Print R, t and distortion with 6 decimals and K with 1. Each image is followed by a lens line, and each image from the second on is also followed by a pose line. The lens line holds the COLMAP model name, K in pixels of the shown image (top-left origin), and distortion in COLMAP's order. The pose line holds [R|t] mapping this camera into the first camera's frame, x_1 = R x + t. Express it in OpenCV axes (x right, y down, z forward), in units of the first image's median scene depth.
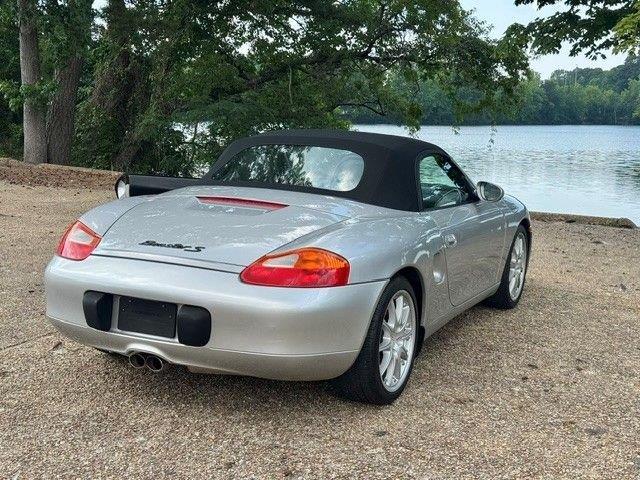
lens RADIAL K [[874.1, 0, 338.2], [0, 874.1, 238.6], [0, 0, 1]] dist [0.086997, -0.066746]
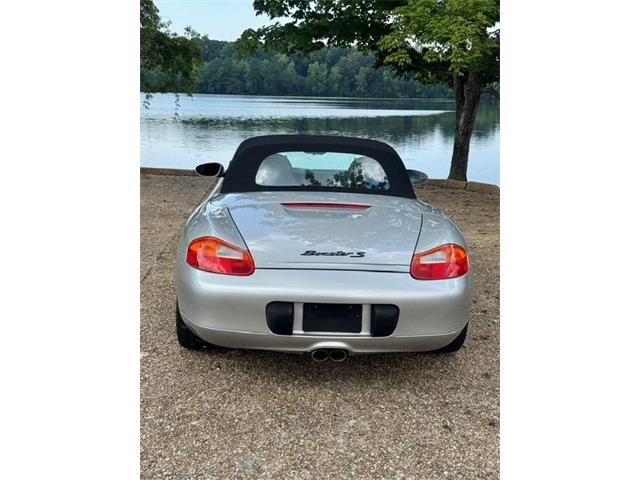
lens RADIAL K [[653.7, 0, 320.0], [0, 653.7, 240.0], [0, 0, 1]] dist [0.077356, -0.008207]
pose [[0.876997, -0.103338, 0.469252, -0.612158], [0.059840, 0.992486, 0.106727, -0.103768], [-0.476755, -0.065519, 0.876591, 0.249685]]
